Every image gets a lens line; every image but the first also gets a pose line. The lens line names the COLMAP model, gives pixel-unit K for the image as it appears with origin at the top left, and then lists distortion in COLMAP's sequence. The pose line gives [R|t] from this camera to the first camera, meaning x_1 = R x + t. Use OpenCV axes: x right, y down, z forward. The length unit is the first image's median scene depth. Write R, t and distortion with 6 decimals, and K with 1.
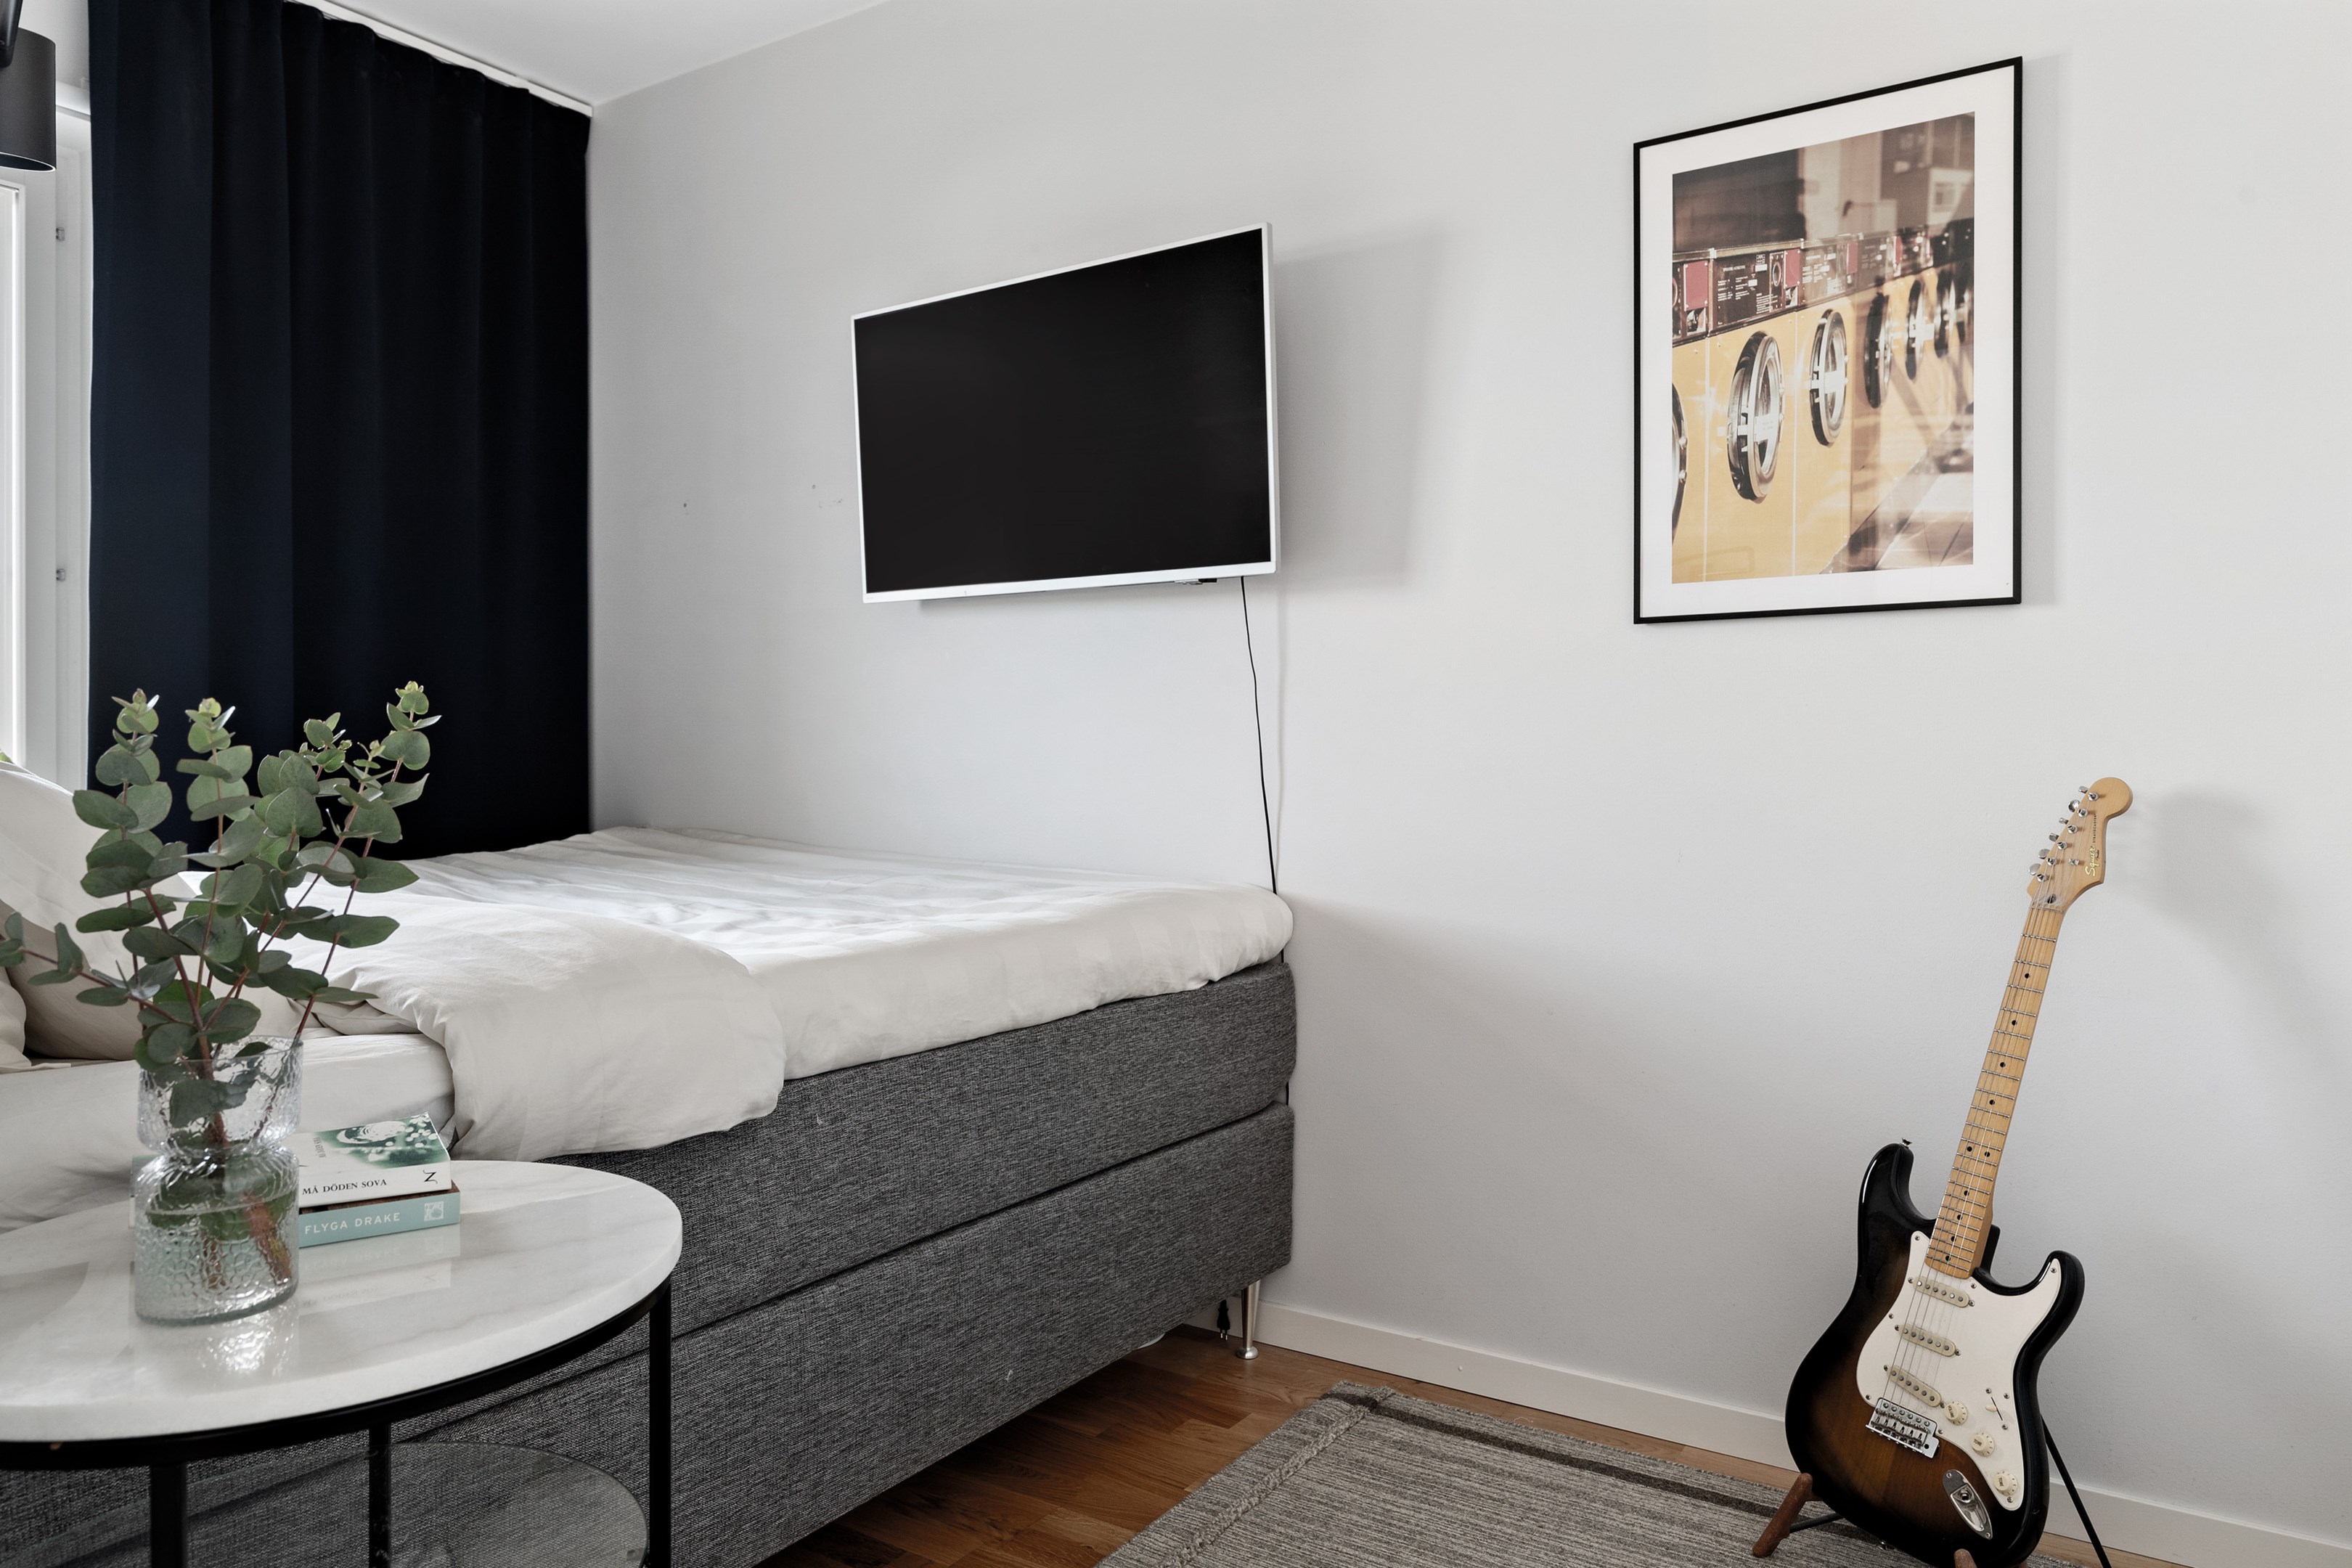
lens RADIAL K [[1499.4, 0, 1161.7], [0, 1499.4, 790.9], [0, 0, 1]] dist [0.000415, -0.000789]
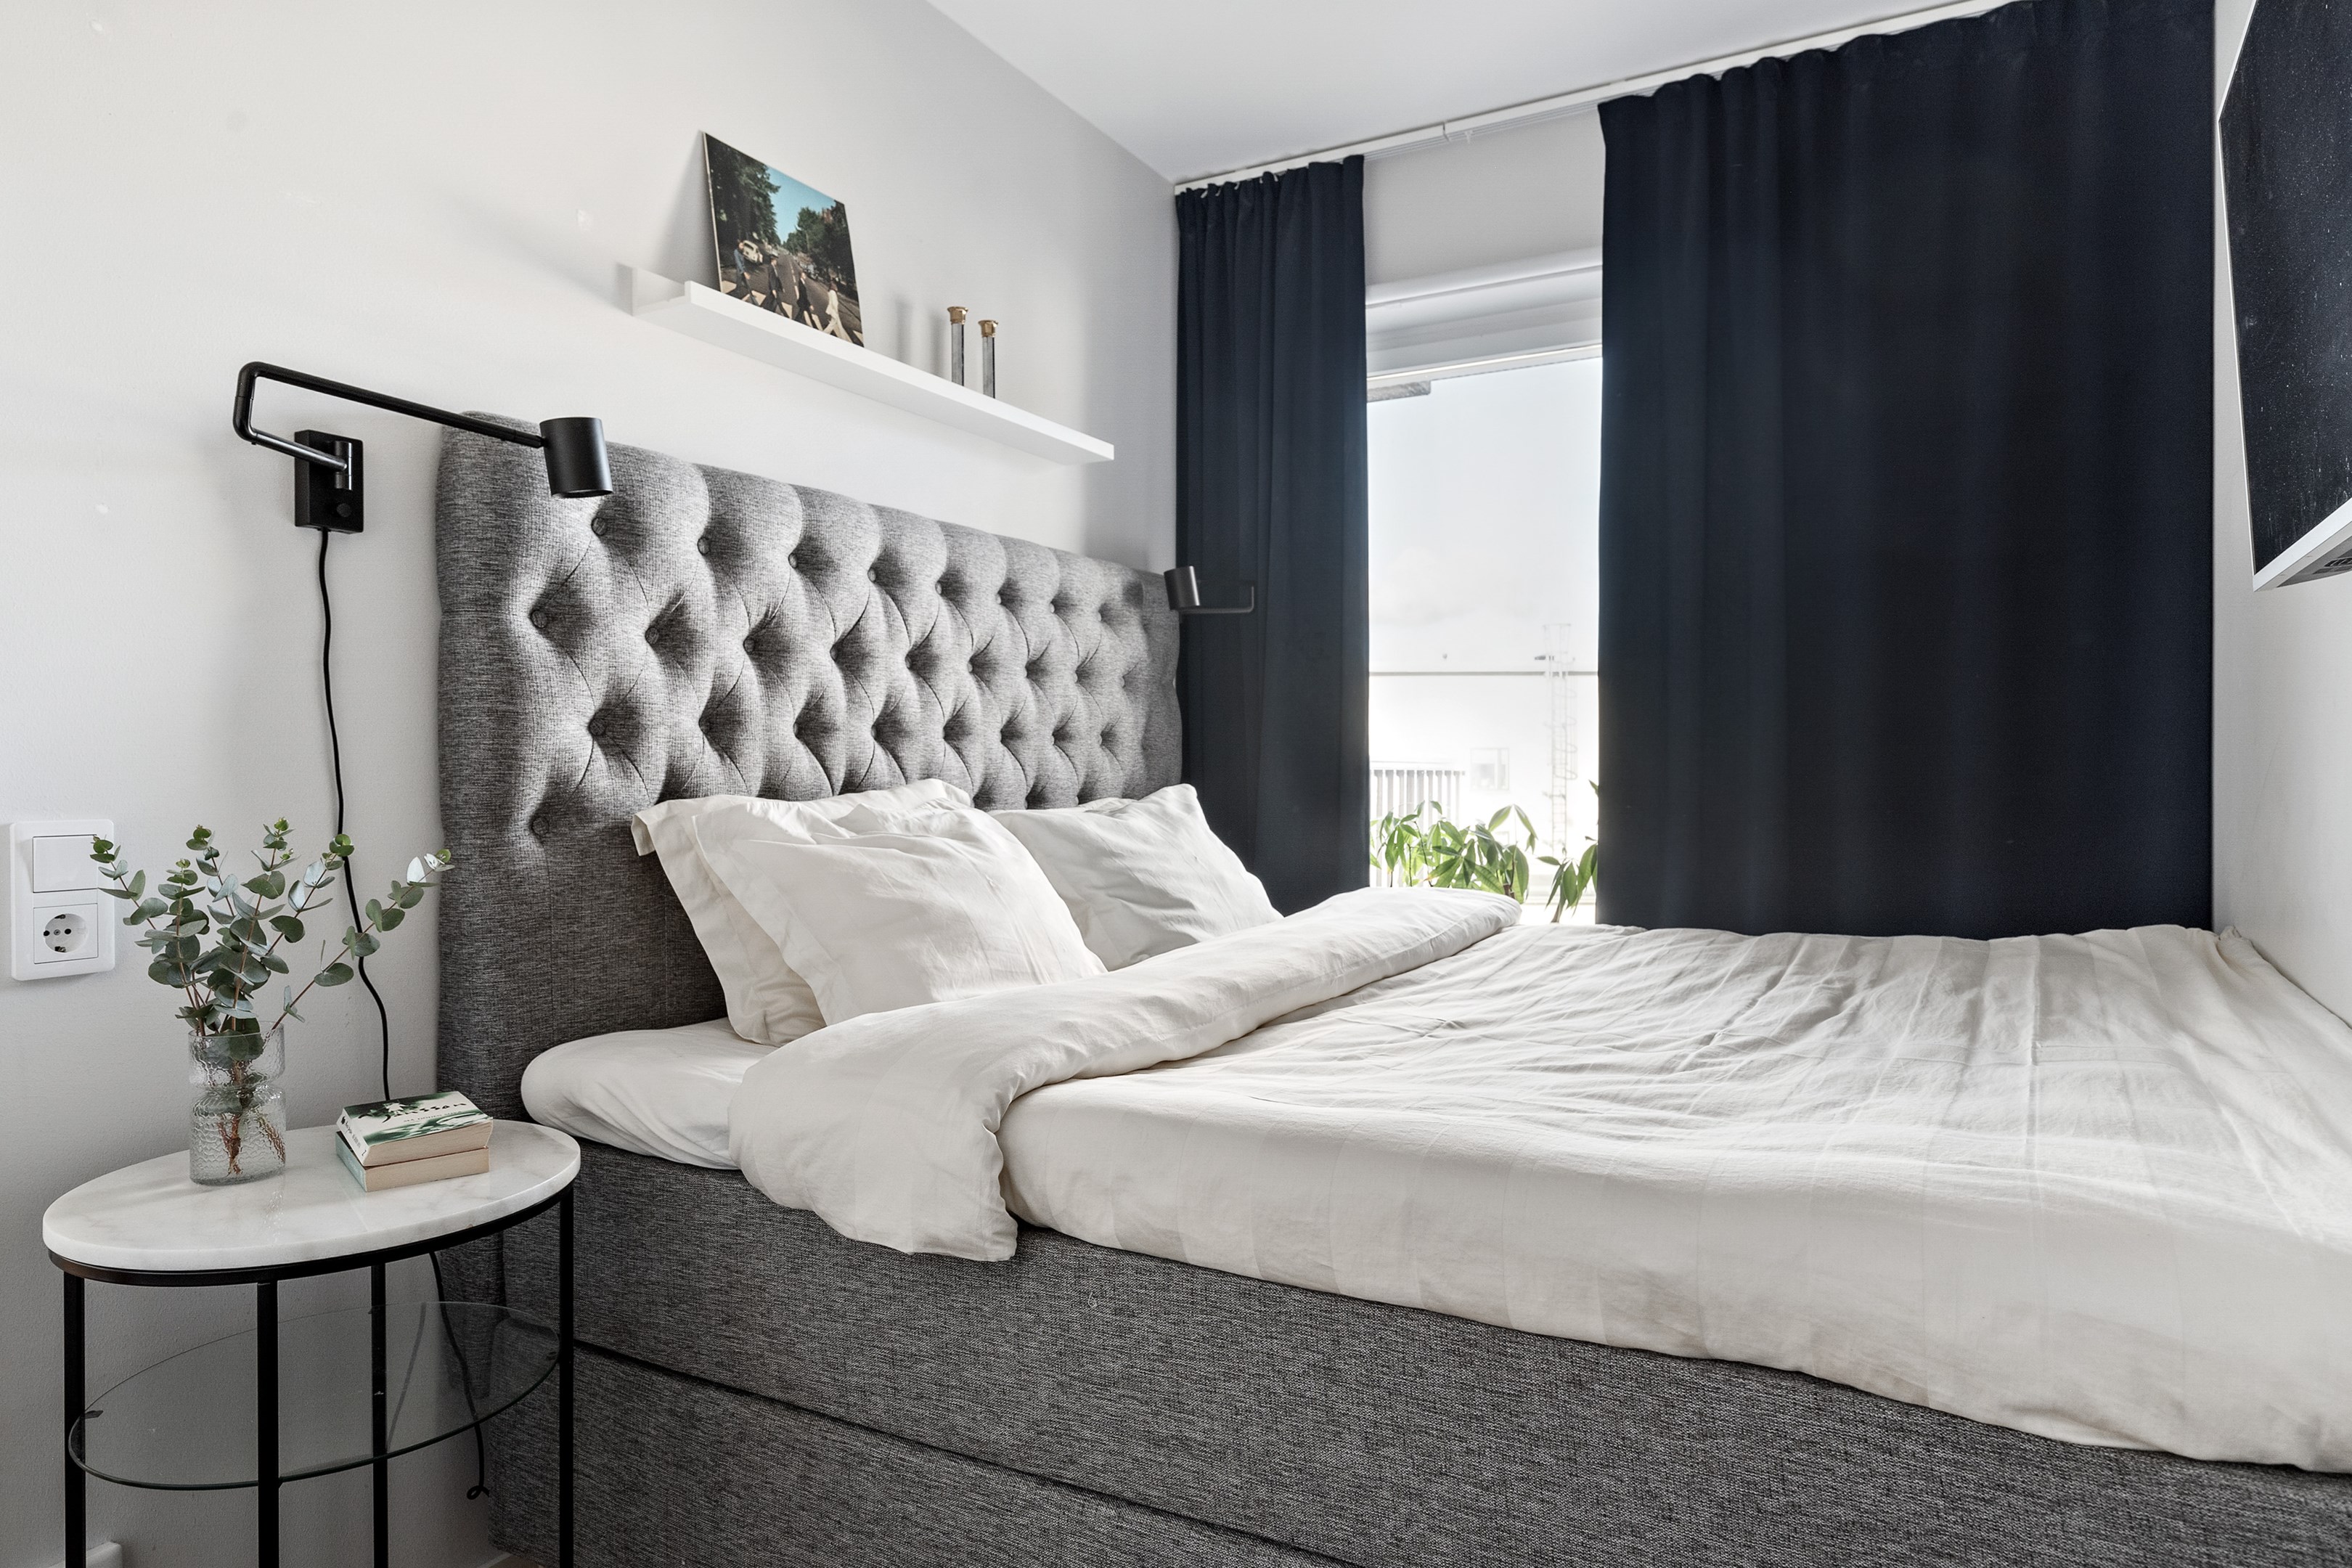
lens RADIAL K [[1419.4, 0, 1176.0], [0, 1419.4, 784.0], [0, 0, 1]] dist [0.001914, 0.003003]
pose [[0.094706, 0.006016, -0.995487, 0.538993], [-0.028527, 0.999587, 0.003327, -0.071349], [0.995096, 0.028083, 0.094838, 0.910216]]
